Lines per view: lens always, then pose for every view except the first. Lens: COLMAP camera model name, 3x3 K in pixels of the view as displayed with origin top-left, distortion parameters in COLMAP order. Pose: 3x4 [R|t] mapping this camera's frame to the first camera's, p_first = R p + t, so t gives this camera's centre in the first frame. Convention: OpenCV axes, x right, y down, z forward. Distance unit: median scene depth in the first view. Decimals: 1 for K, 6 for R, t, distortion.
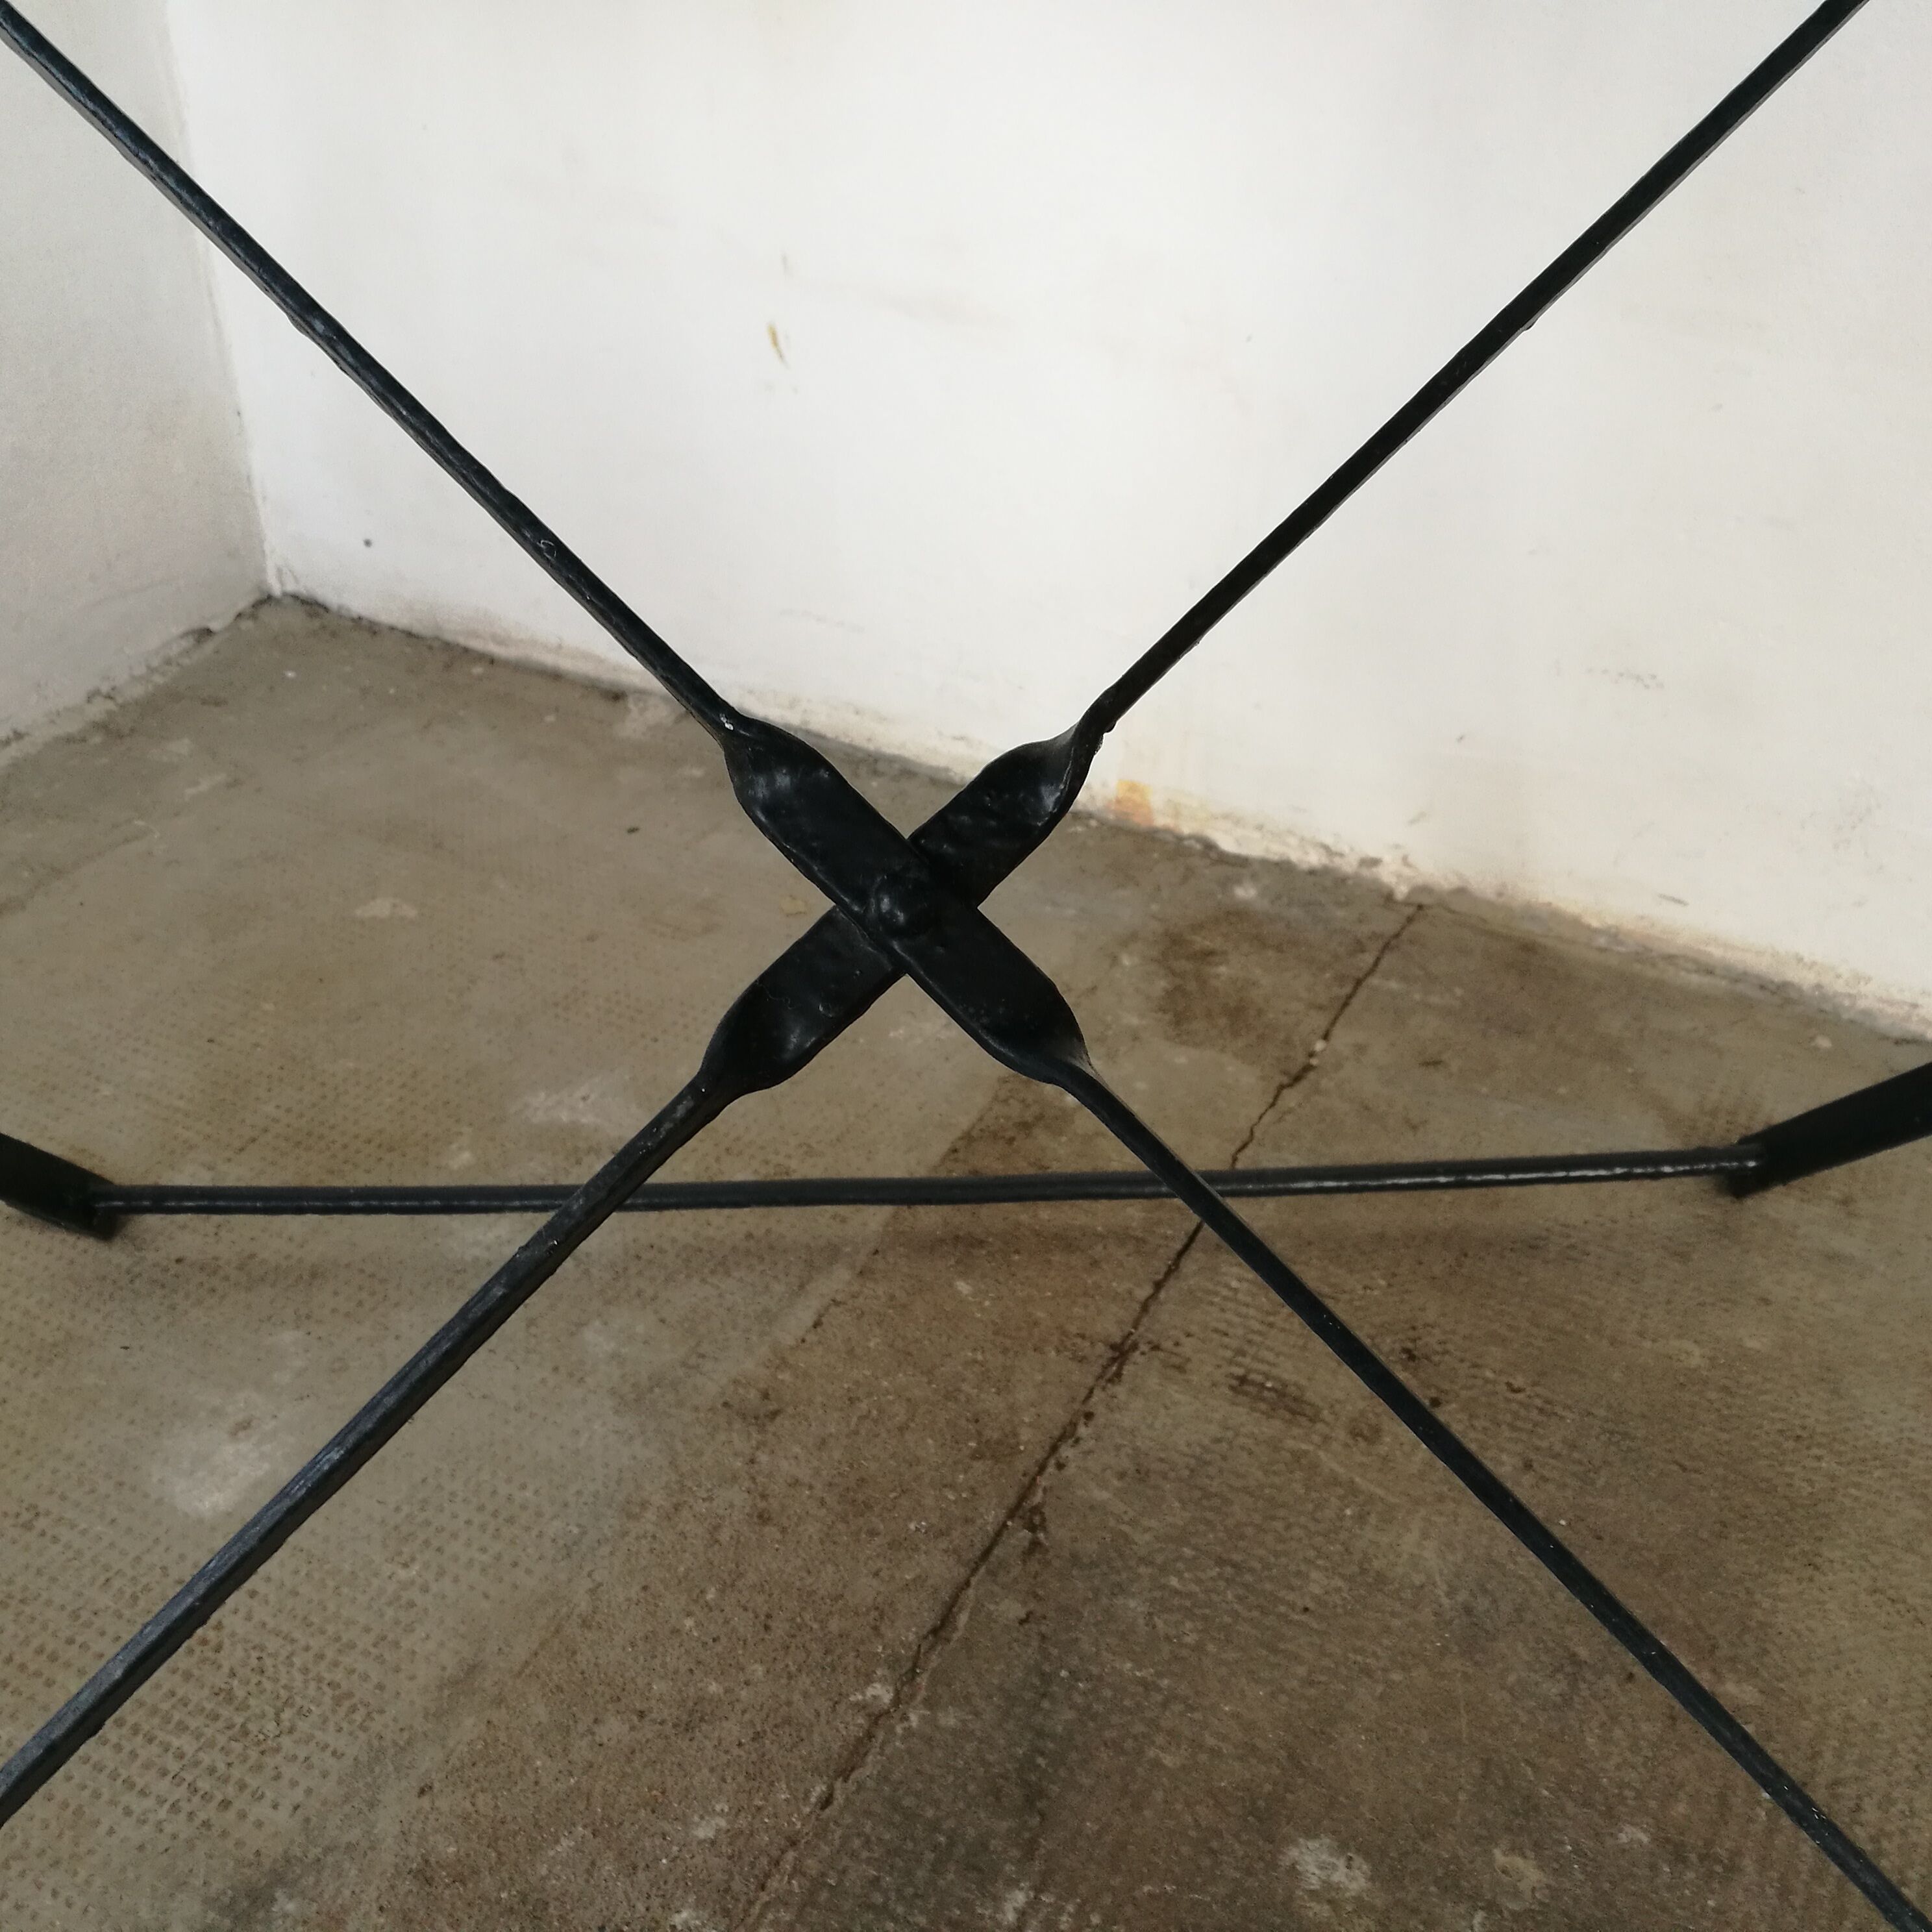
lens RADIAL K [[1978.1, 0, 973.8], [0, 1978.1, 997.0], [0, 0, 1]] dist [0.166563, -0.688200]
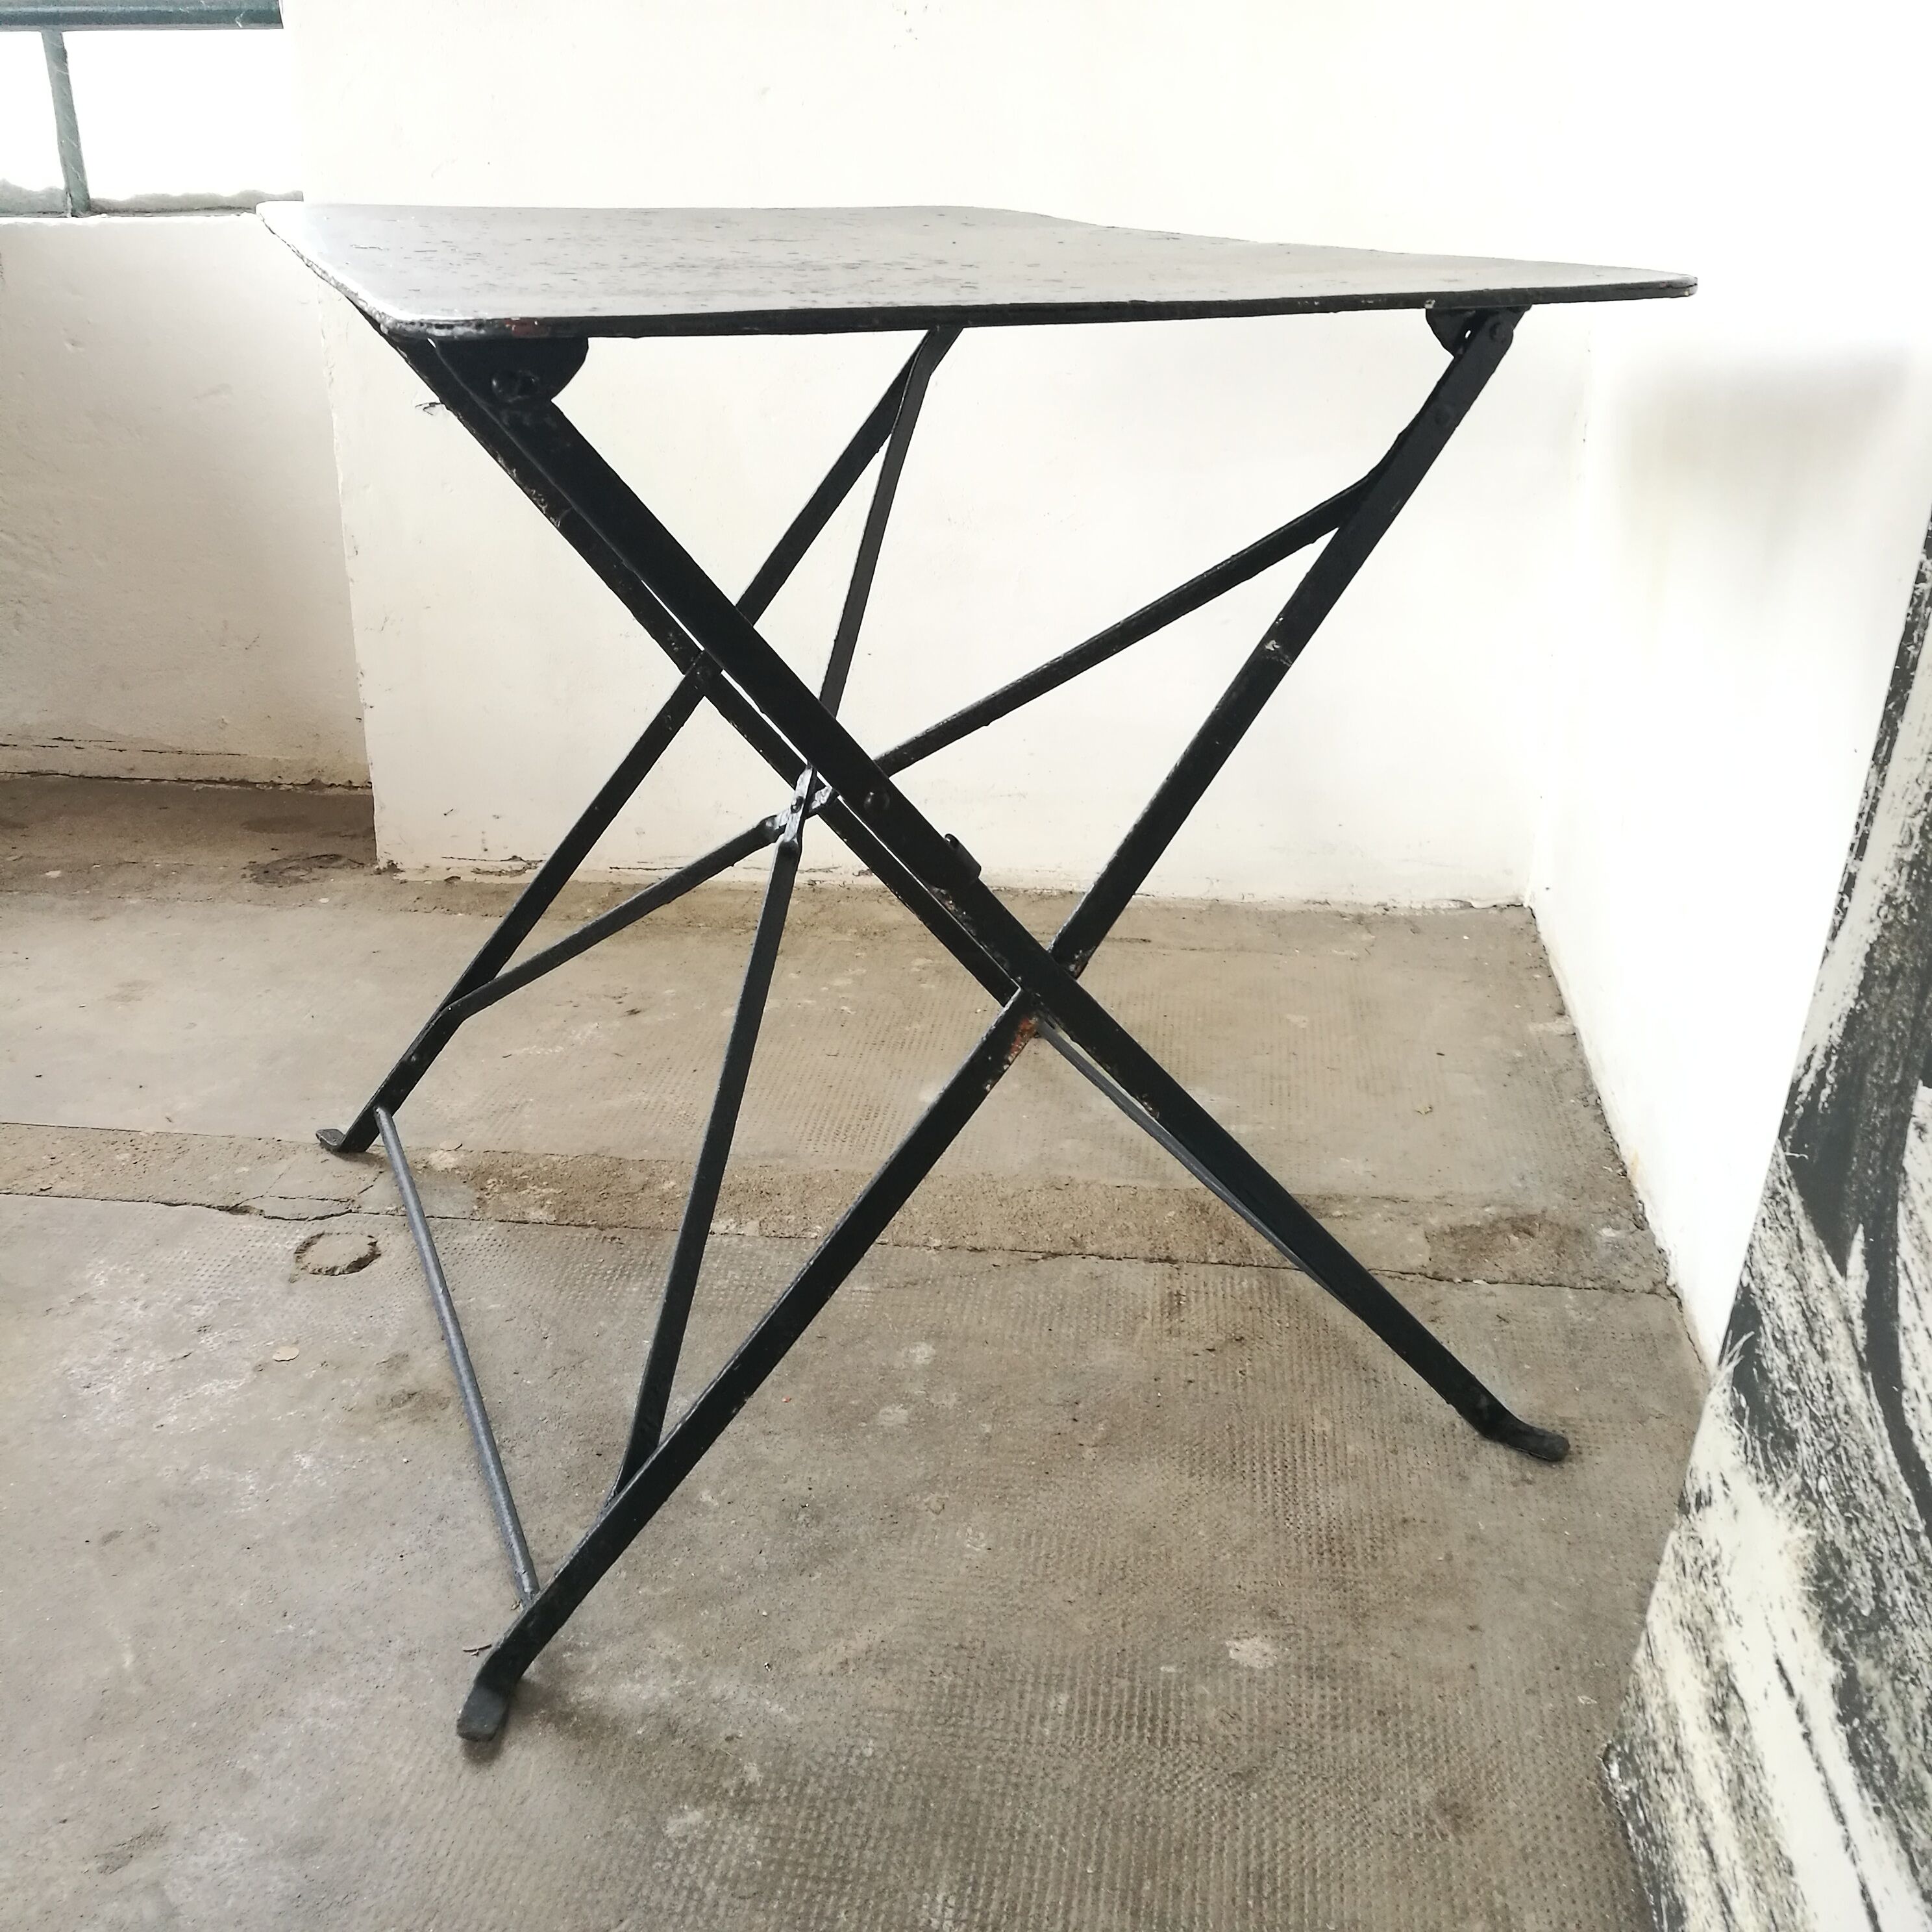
lens RADIAL K [[2020.1, 0, 968.1], [0, 2020.1, 960.0], [0, 0, 1]] dist [-0.007631, -0.014664]
pose [[0.353601, 0.345376, -0.869300, 1.512518], [-0.535193, 0.836893, 0.114802, -0.176305], [0.767160, 0.424649, 0.480769, -0.205206]]
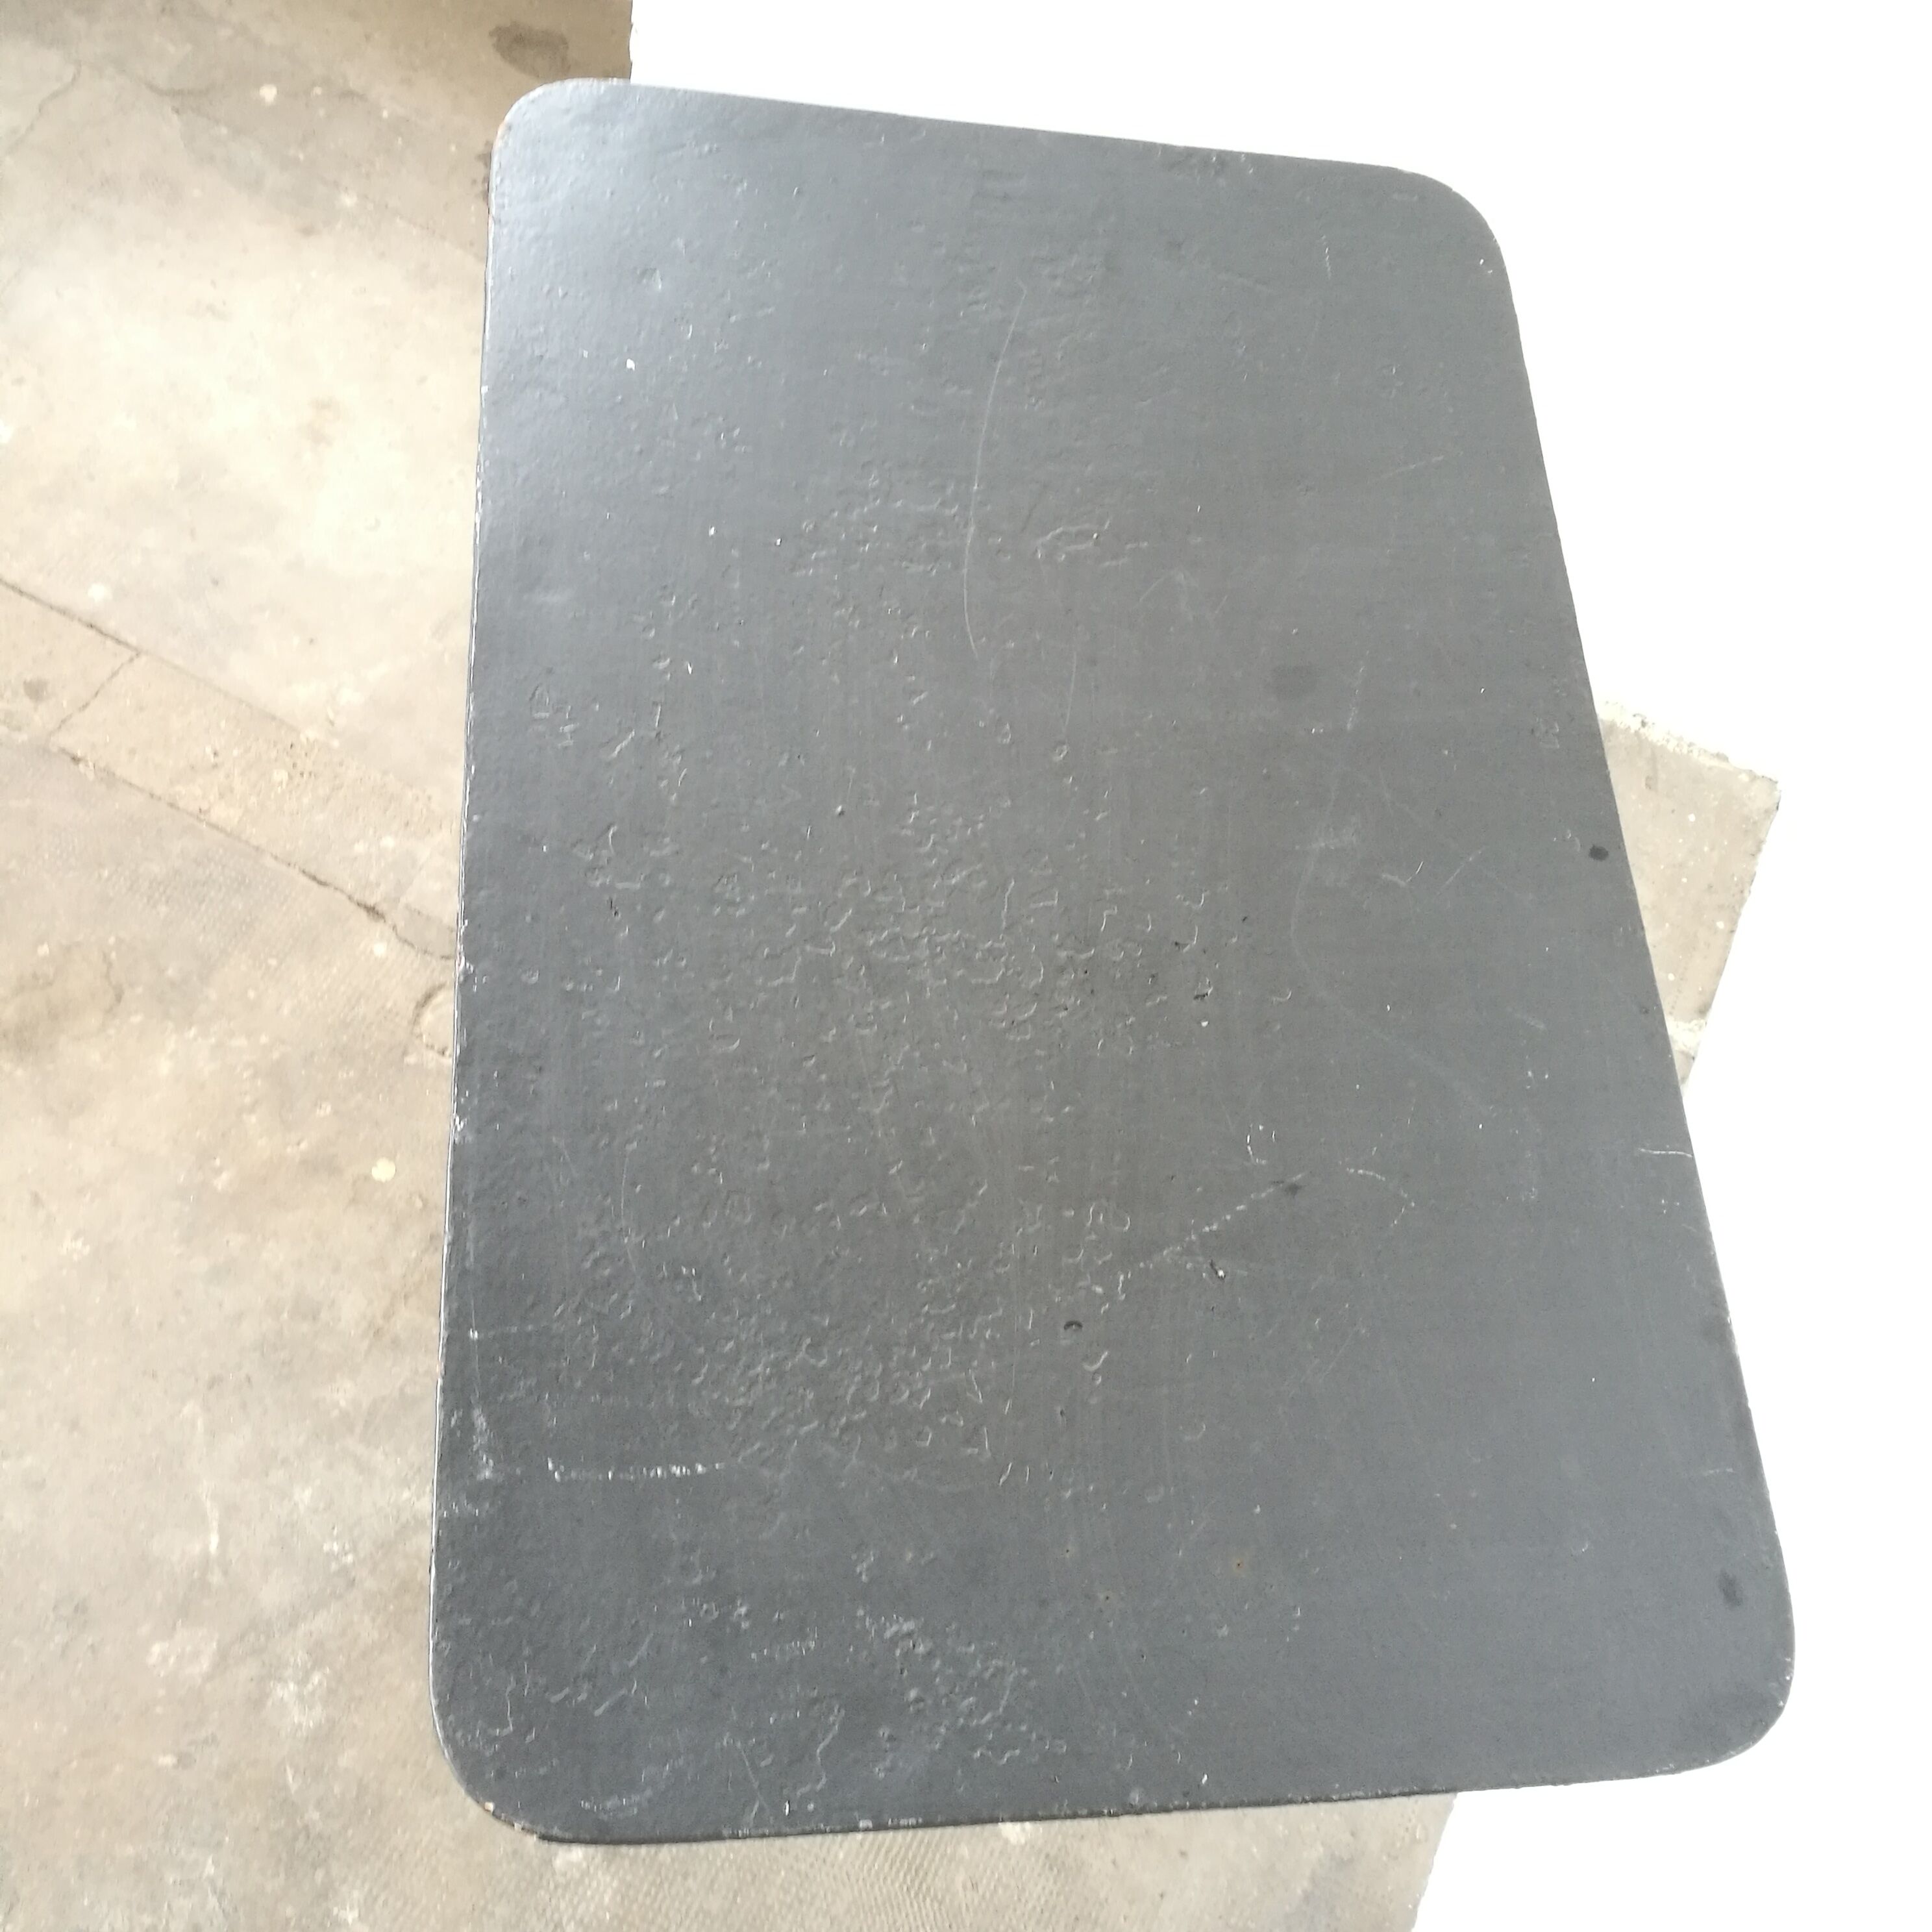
lens RADIAL K [[1993.8, 0, 977.7], [0, 1993.8, 972.0], [0, 0, 1]] dist [0.001088, -0.019290]
pose [[0.049145, 0.914355, -0.401920, 0.566167], [-0.707480, 0.315917, 0.632193, -1.090619], [0.705022, 0.253281, 0.662414, -0.612792]]
